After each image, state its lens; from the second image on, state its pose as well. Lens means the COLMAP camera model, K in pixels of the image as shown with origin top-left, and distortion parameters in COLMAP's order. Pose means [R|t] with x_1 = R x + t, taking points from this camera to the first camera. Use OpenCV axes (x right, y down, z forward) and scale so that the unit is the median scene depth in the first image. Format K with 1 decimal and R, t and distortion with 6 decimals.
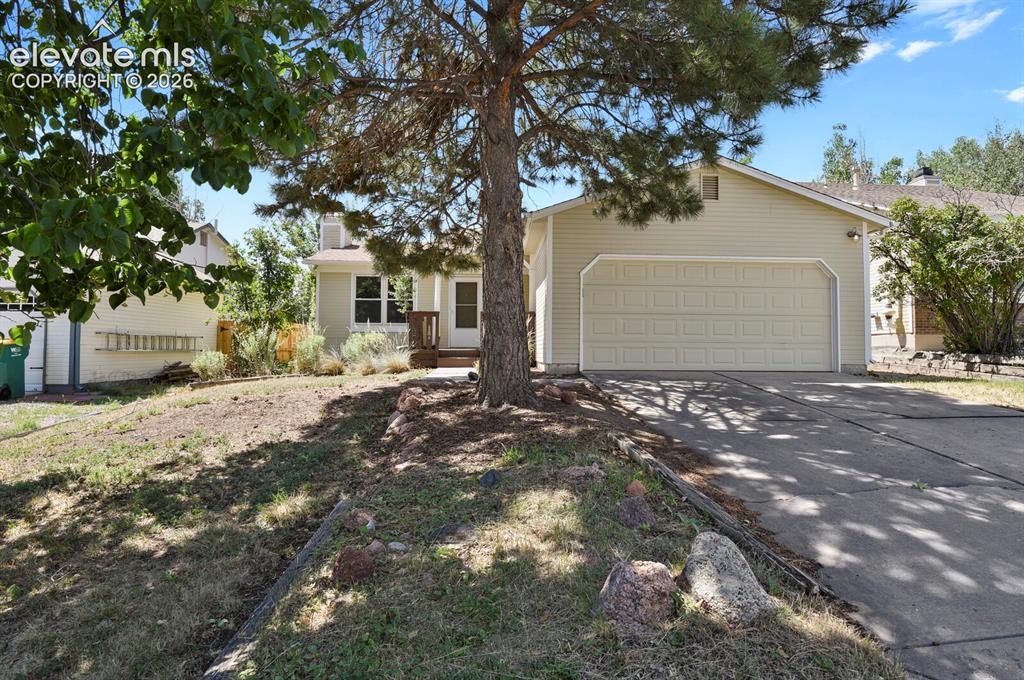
lens RADIAL K [[502.1, 0, 513.0], [0, 502.1, 334.6], [0, 0, 1]] dist [-0.016454, -0.006005]
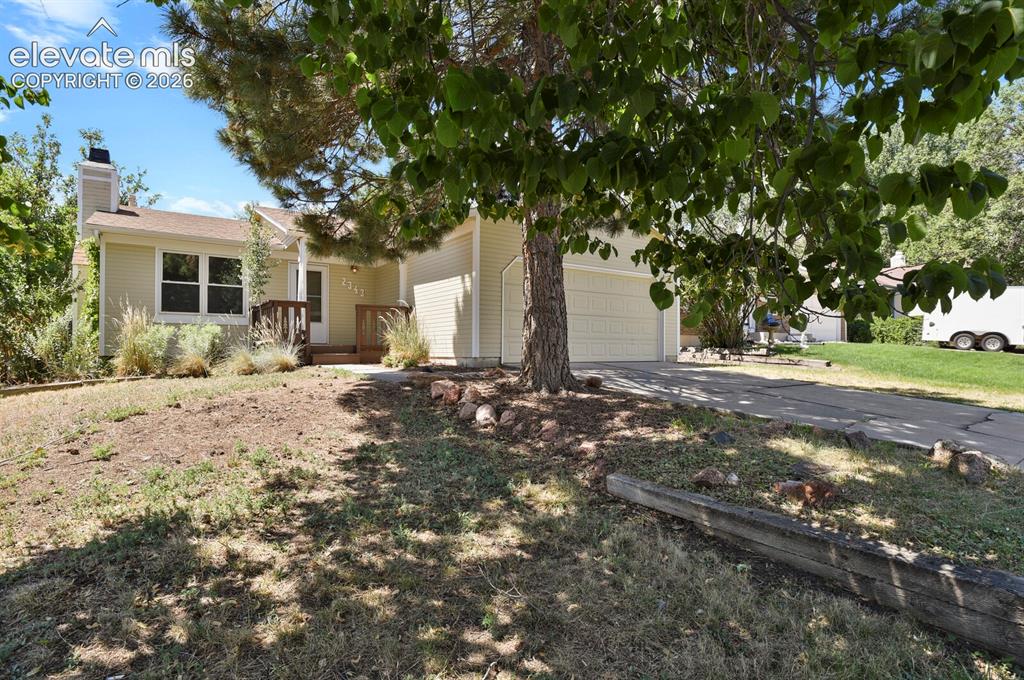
lens RADIAL K [[502.1, 0, 514.7], [0, 502.1, 346.3], [0, 0, 1]] dist [-0.016454, -0.006005]
pose [[0.851053, -0.000136, 0.525080, -0.347786], [-0.012710, 0.999702, 0.020859, 0.010444], [-0.524926, -0.024426, 0.850797, 0.064527]]
